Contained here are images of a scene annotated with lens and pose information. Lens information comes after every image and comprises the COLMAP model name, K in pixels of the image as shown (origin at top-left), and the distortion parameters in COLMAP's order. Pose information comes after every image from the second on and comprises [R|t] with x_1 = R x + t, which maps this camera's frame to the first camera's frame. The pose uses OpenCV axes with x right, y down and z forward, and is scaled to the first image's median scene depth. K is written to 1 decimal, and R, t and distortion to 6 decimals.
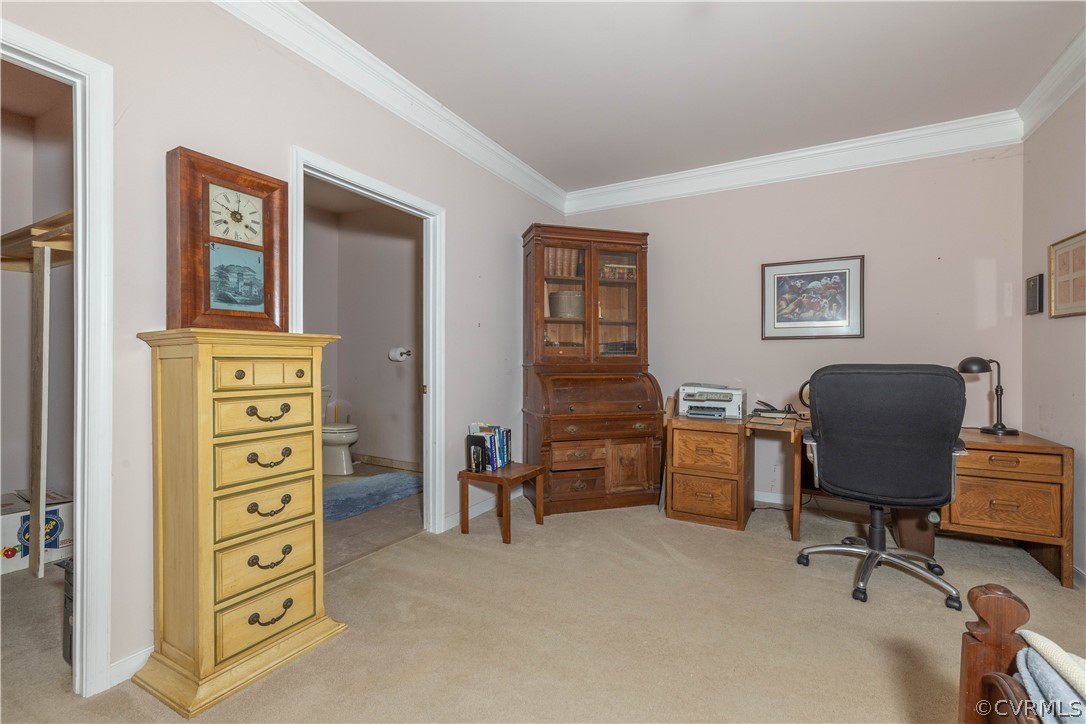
lens RADIAL K [[467.8, 0, 548.0], [0, 467.8, 363.9], [0, 0, 1]] dist [0.002447, 0.000209]
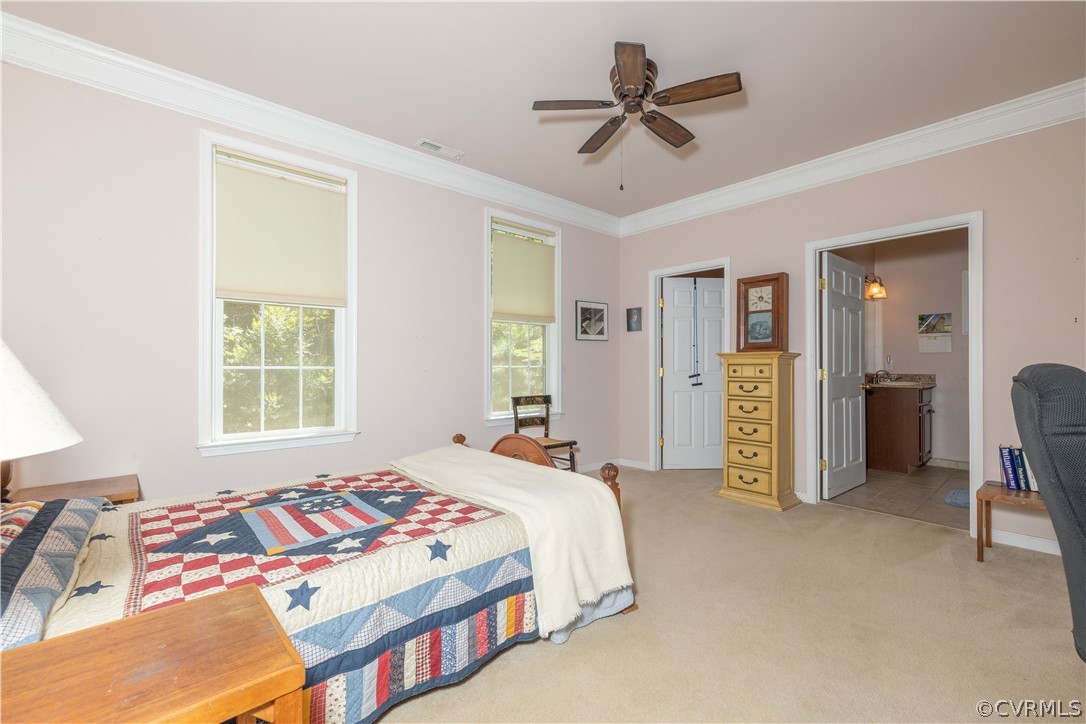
lens RADIAL K [[435.7, 0, 545.6], [0, 435.7, 362.6], [0, 0, 1]] dist [-0.000144, -0.000008]
pose [[-0.316845, -0.005614, -0.948461, 1.617379], [-0.005112, 0.999978, -0.004211, -0.006010], [0.948464, 0.003514, -0.316867, 0.721980]]
